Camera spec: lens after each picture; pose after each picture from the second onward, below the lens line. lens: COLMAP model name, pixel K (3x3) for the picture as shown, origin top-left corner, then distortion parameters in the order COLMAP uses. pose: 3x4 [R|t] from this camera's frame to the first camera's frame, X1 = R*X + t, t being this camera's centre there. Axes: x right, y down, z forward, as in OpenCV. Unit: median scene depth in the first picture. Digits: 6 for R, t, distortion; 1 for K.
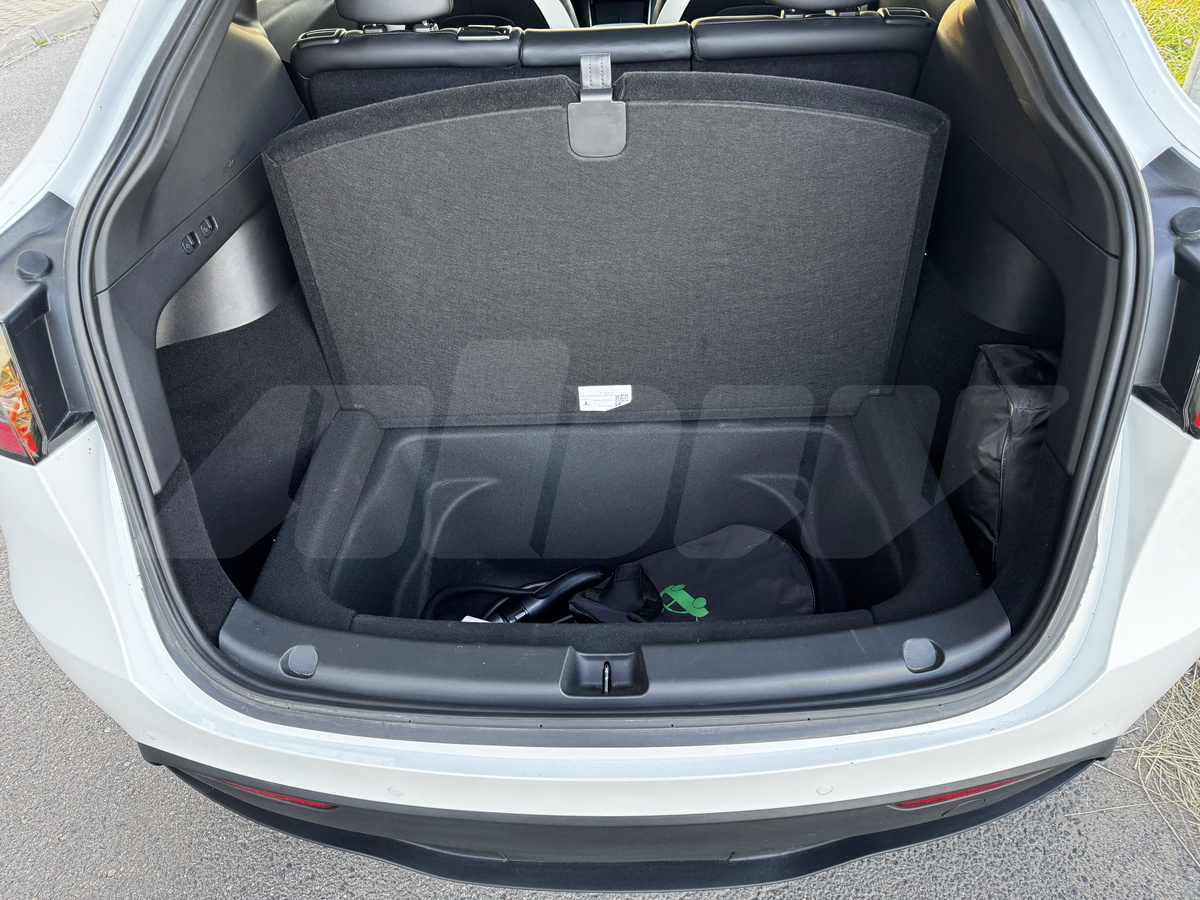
lens RADIAL K [[852.8, 0, 609.3], [0, 852.8, 451.5], [0, 0, 1]] dist [0.002333, -0.004970]
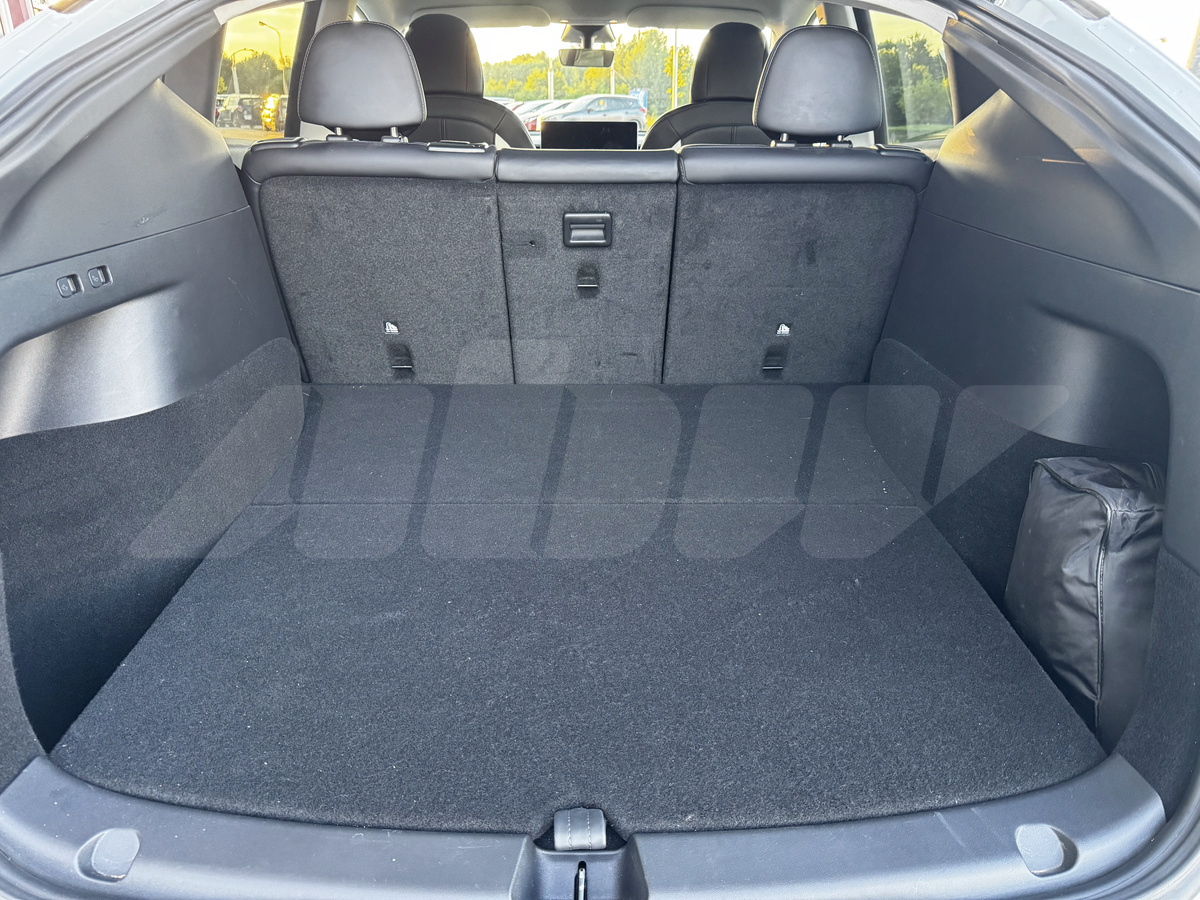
lens RADIAL K [[852.8, 0, 609.3], [0, 852.8, 451.5], [0, 0, 1]] dist [0.002333, -0.004970]
pose [[0.997983, 0.033189, 0.054106, -0.026833], [-0.016909, 0.960615, -0.277369, 0.114353], [-0.061181, 0.275894, 0.959239, 0.247186]]
